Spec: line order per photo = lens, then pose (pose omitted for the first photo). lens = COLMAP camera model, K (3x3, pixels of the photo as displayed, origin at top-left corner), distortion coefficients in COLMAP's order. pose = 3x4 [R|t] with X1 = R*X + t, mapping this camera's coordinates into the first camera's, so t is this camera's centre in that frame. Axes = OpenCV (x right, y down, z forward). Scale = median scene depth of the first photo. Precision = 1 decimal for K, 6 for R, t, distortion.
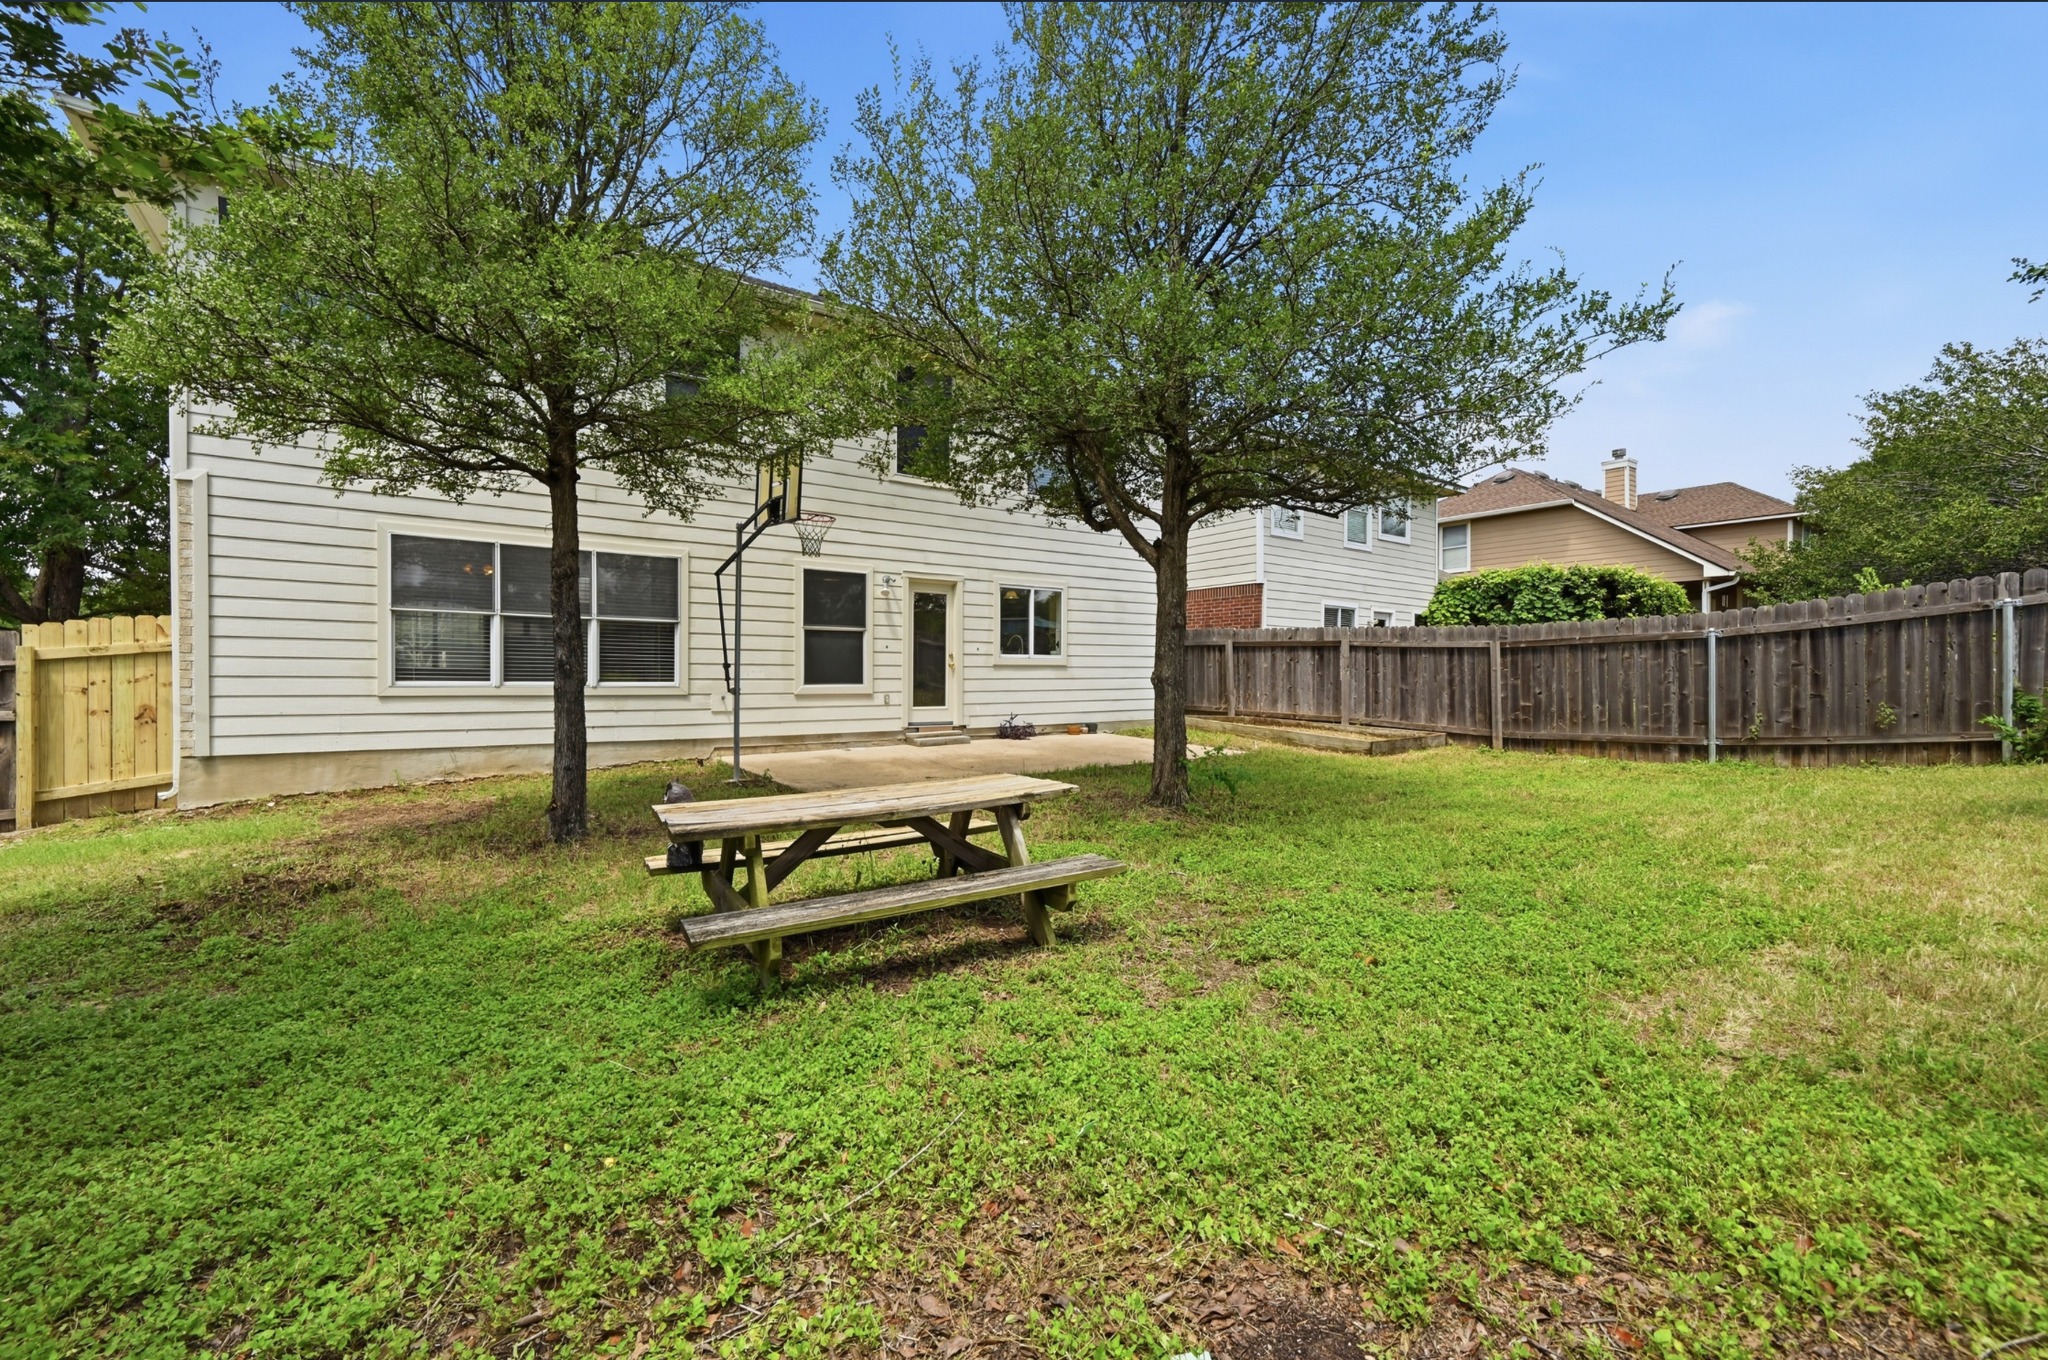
lens RADIAL K [[836.4, 0, 997.4], [0, 836.4, 673.0], [0, 0, 1]] dist [-0.009638, -0.000086]
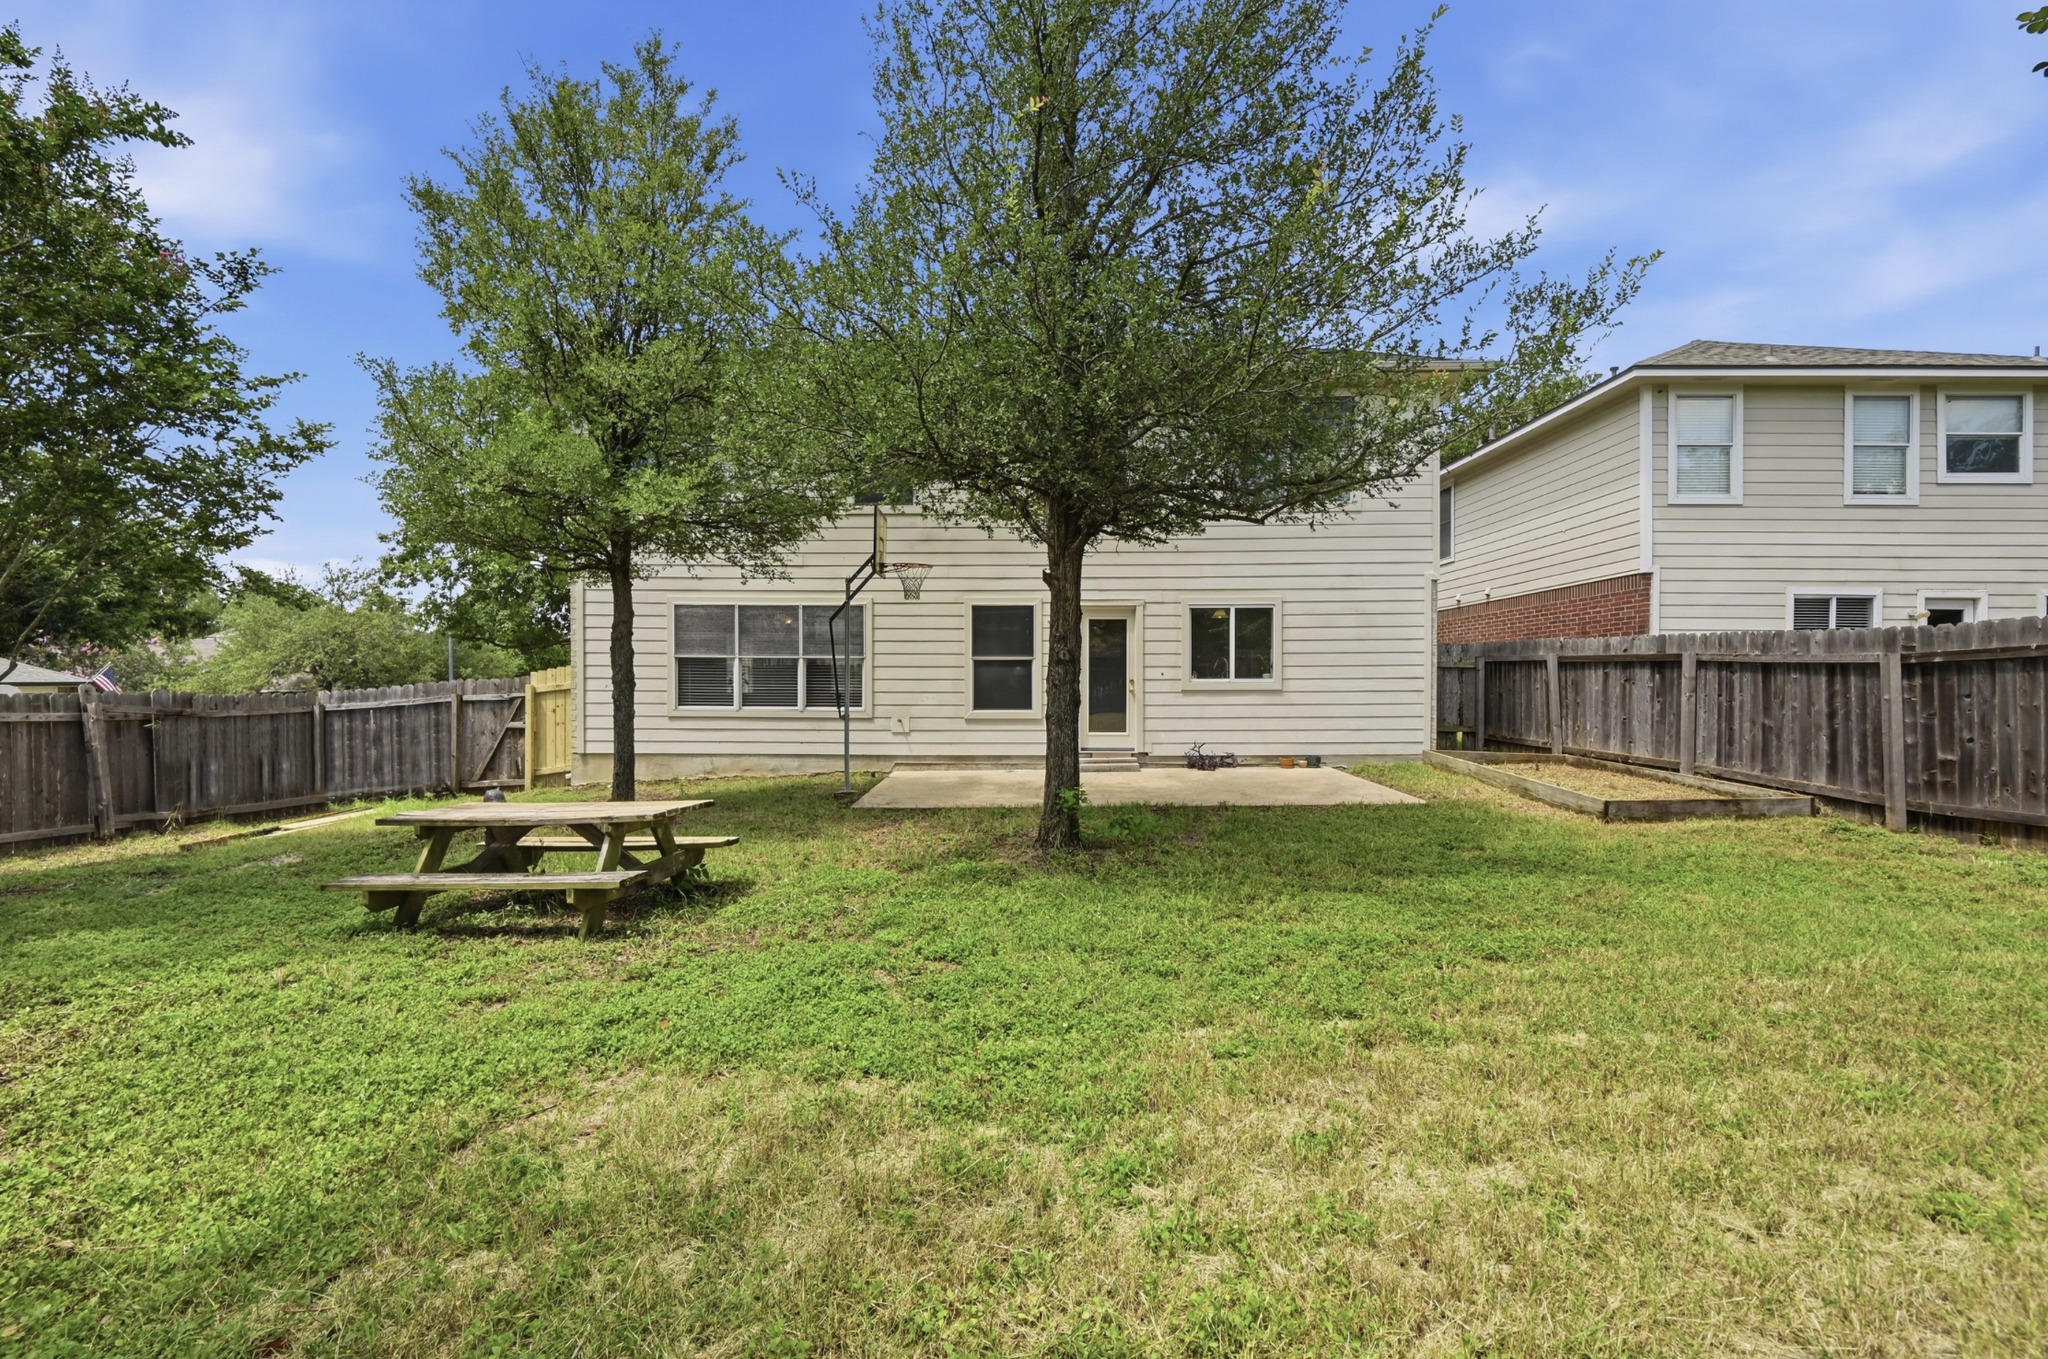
lens RADIAL K [[841.2, 0, 1013.7], [0, 841.2, 688.0], [0, 0, 1]] dist [-0.015757, -0.000161]
pose [[0.802179, -0.002305, -0.597079, 0.412246], [0.004522, 0.999987, 0.002215, -0.015183], [0.597067, -0.004477, 0.802179, 0.117156]]
